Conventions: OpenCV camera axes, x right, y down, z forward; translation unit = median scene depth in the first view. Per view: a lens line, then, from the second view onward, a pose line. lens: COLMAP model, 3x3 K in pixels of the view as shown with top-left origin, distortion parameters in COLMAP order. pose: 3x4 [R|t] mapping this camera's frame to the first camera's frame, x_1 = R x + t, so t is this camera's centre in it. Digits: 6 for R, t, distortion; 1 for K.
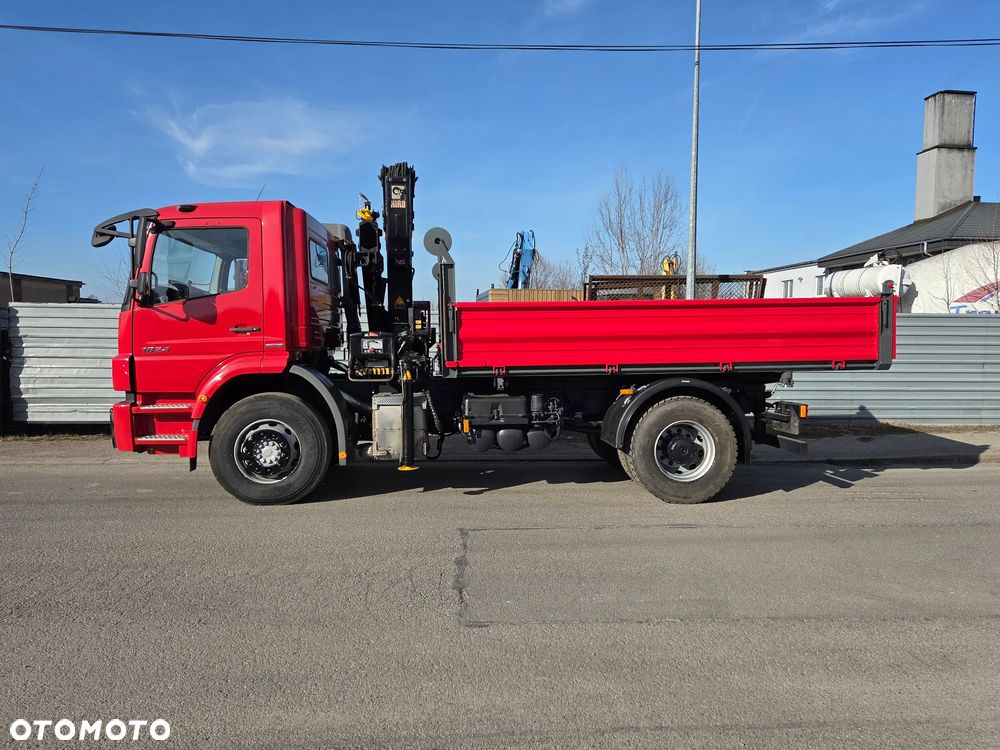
lens RADIAL K [[695.5, 0, 500.0], [0, 695.5, 375.0], [0, 0, 1]] dist [0.062509, -0.046983]
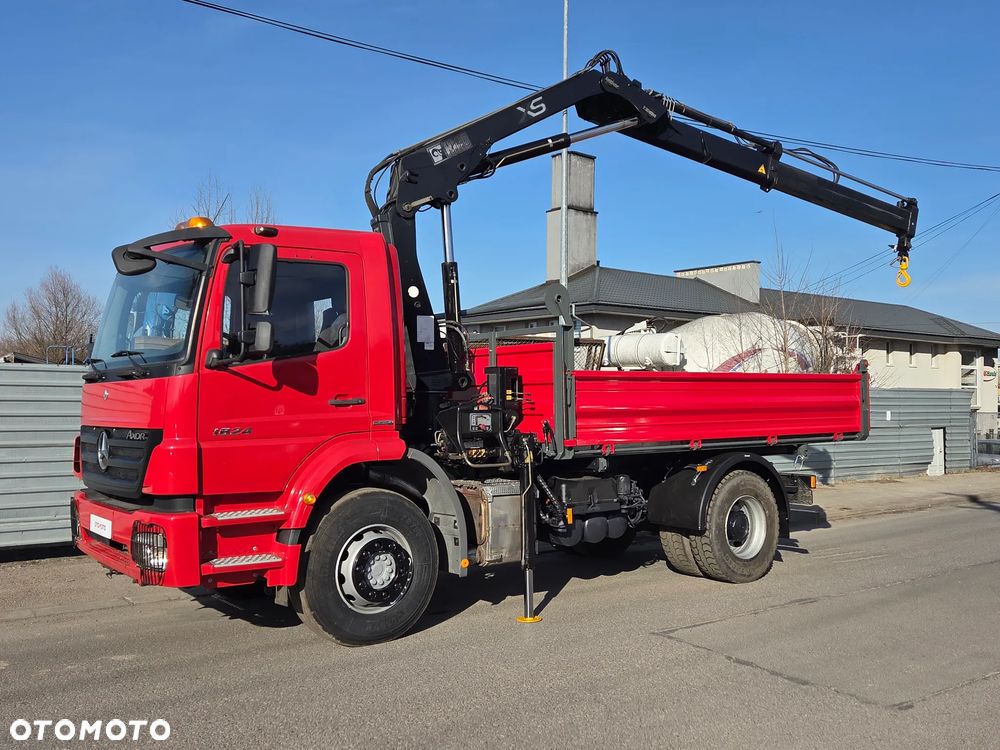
lens RADIAL K [[913.7, 0, 496.8], [0, 913.7, 381.1], [0, 0, 1]] dist [0.057836, -0.012880]
pose [[0.834525, 0.016059, 0.550736, -0.742459], [0.023536, 0.997624, -0.064754, -0.020109], [-0.550467, 0.067001, 0.832164, 0.112197]]
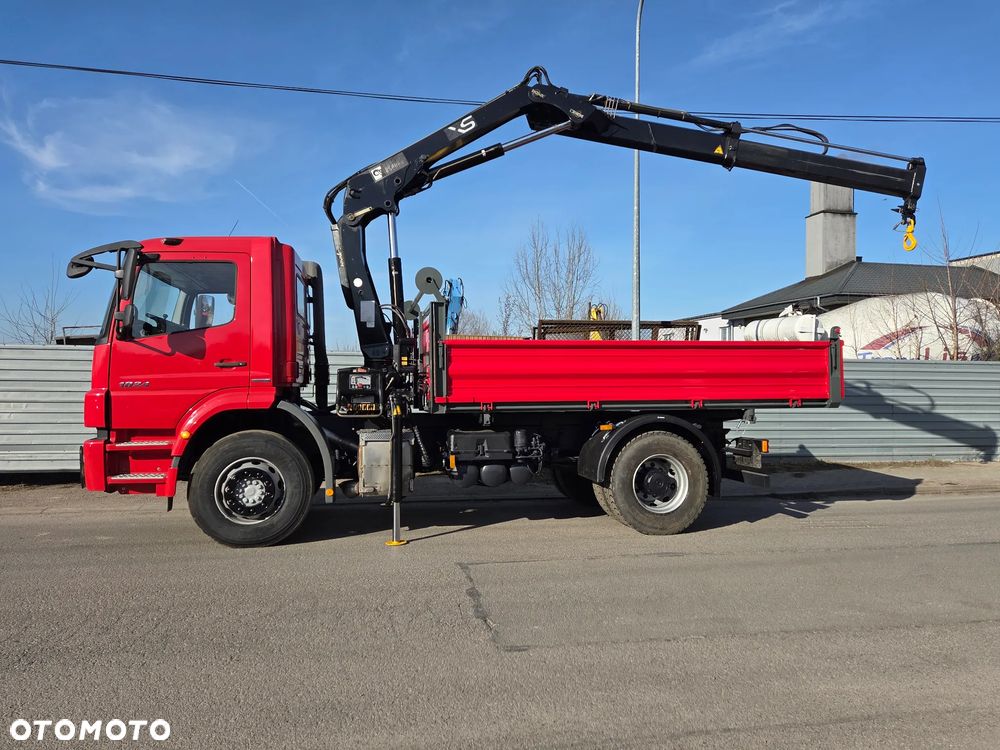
lens RADIAL K [[704.2, 0, 499.7], [0, 704.2, 368.1], [0, 0, 1]] dist [0.036541, -0.005244]
pose [[0.991338, 0.008903, 0.131034, -0.116866], [0.001012, 0.997152, -0.075405, 0.015195], [-0.131332, 0.074884, 0.988506, -0.029260]]
